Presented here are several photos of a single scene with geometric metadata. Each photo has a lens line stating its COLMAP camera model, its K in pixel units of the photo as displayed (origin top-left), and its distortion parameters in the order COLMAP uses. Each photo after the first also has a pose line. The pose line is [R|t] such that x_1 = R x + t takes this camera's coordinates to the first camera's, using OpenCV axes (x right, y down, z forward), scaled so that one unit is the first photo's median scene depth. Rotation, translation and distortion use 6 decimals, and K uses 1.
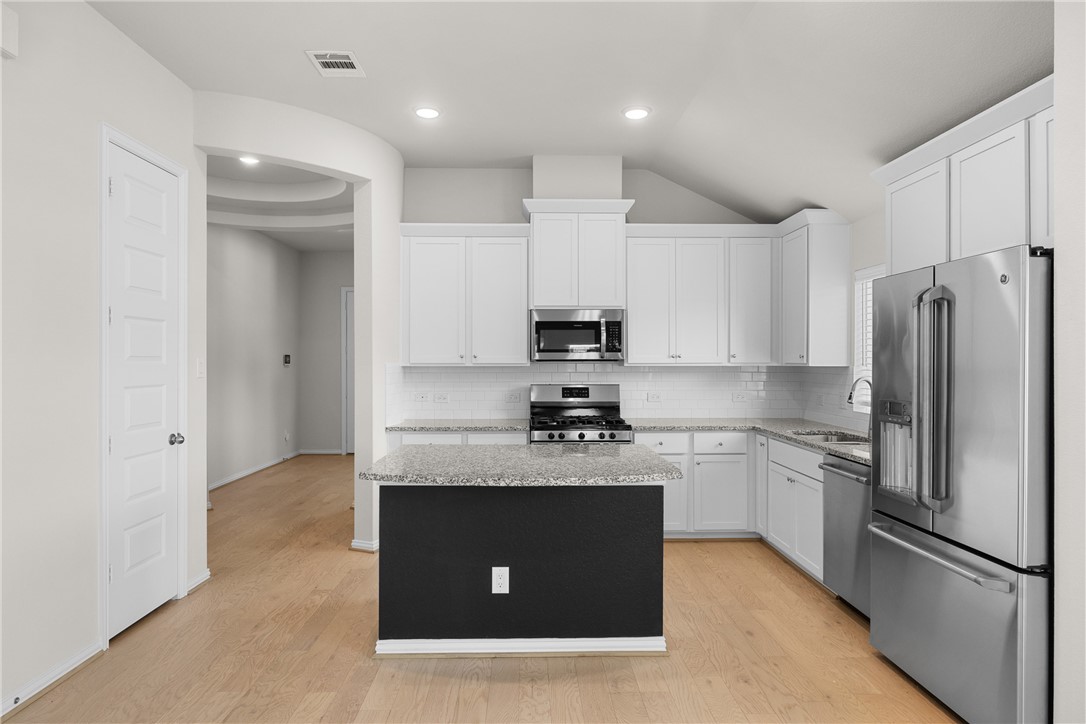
lens RADIAL K [[632.5, 0, 545.3], [0, 632.5, 365.4], [0, 0, 1]] dist [-0.004409, 0.002079]
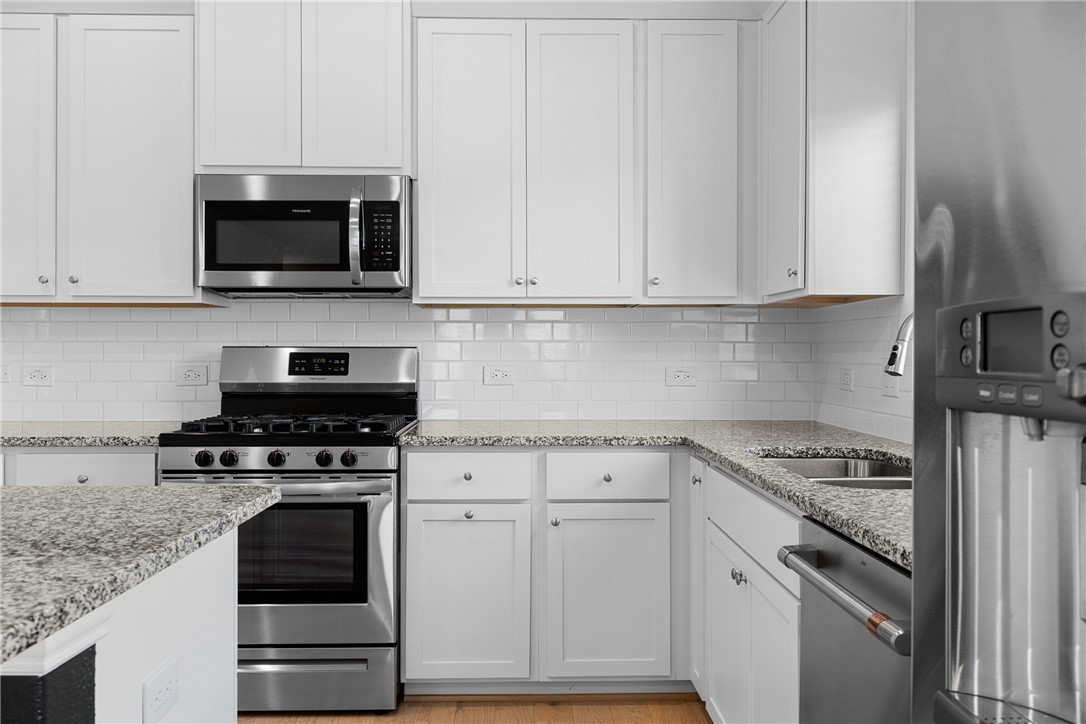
lens RADIAL K [[845.9, 0, 545.2], [0, 845.9, 358.8], [0, 0, 1]] dist [-0.007055, 0.001048]
pose [[0.999998, 0.001231, -0.001854, 0.235167], [-0.001232, 0.999999, -0.000719, 0.043423], [0.001853, 0.000721, 0.999998, 0.422657]]
